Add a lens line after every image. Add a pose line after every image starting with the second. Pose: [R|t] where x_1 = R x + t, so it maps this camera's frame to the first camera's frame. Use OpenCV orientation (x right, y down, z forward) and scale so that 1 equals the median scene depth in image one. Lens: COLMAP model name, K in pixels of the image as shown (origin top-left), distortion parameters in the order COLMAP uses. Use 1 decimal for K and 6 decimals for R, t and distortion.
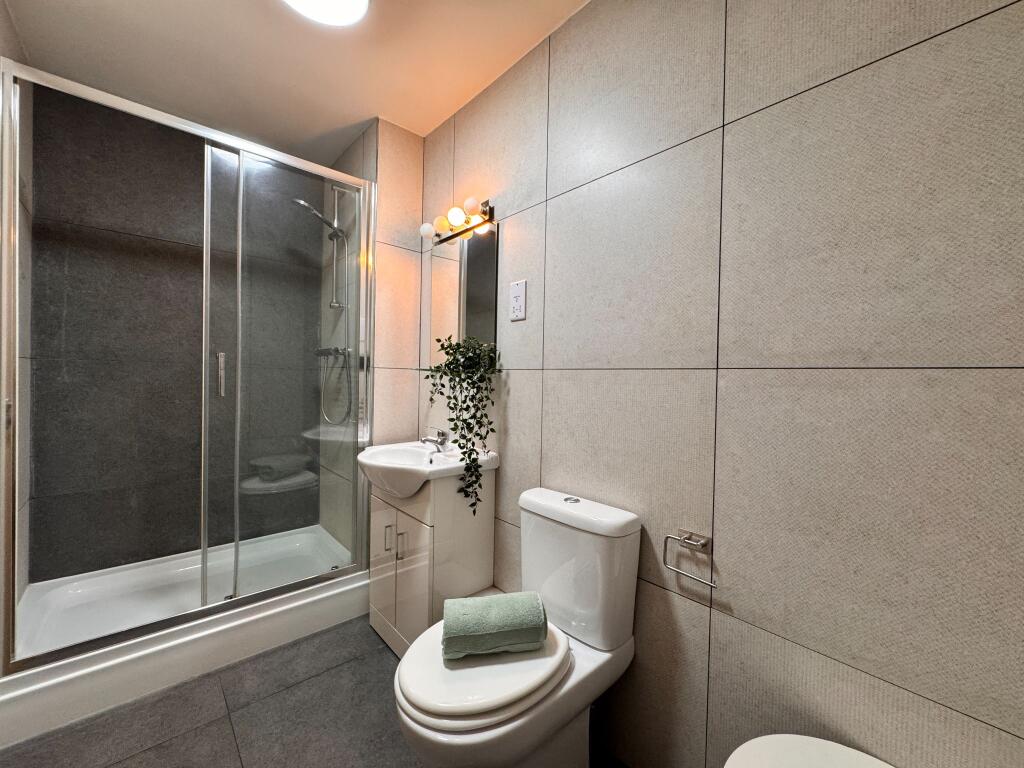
lens RADIAL K [[410.9, 0, 507.8], [0, 410.9, 380.0], [0, 0, 1]] dist [-0.001509, 0.000139]
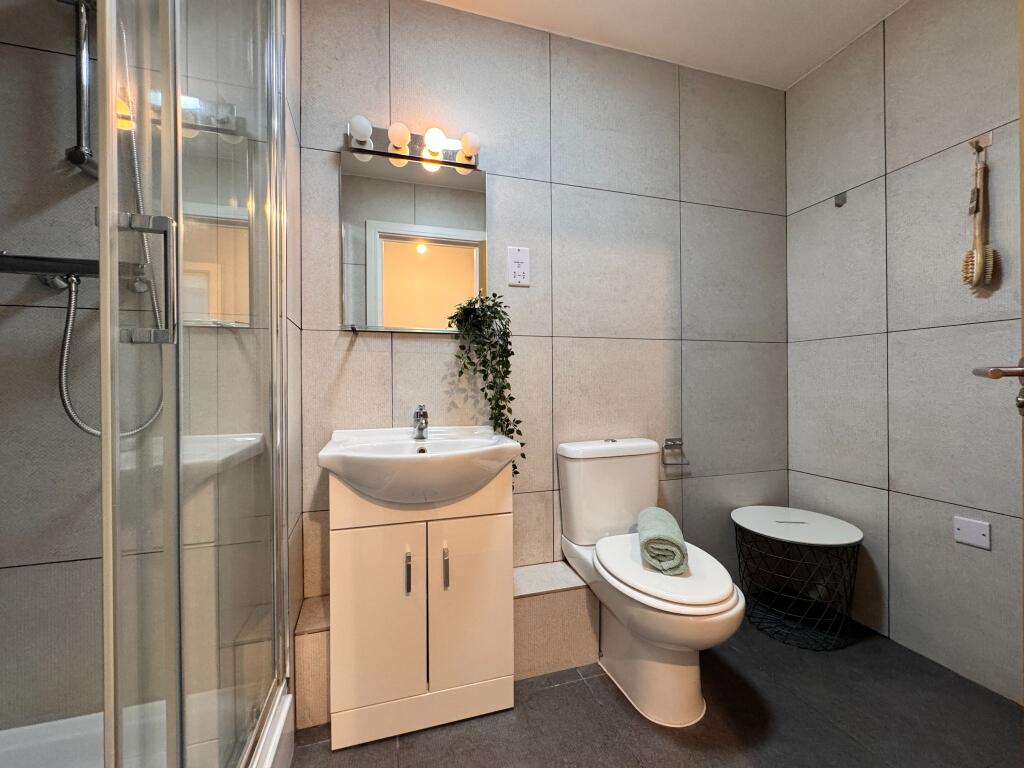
lens RADIAL K [[410.9, 0, 509.8], [0, 410.9, 385.2], [0, 0, 1]] dist [-0.001509, 0.000139]
pose [[0.418810, -0.018824, 0.907879, -1.110652], [0.023588, 0.999673, 0.009846, 0.104570], [-0.907768, 0.017291, 0.419117, 0.755316]]
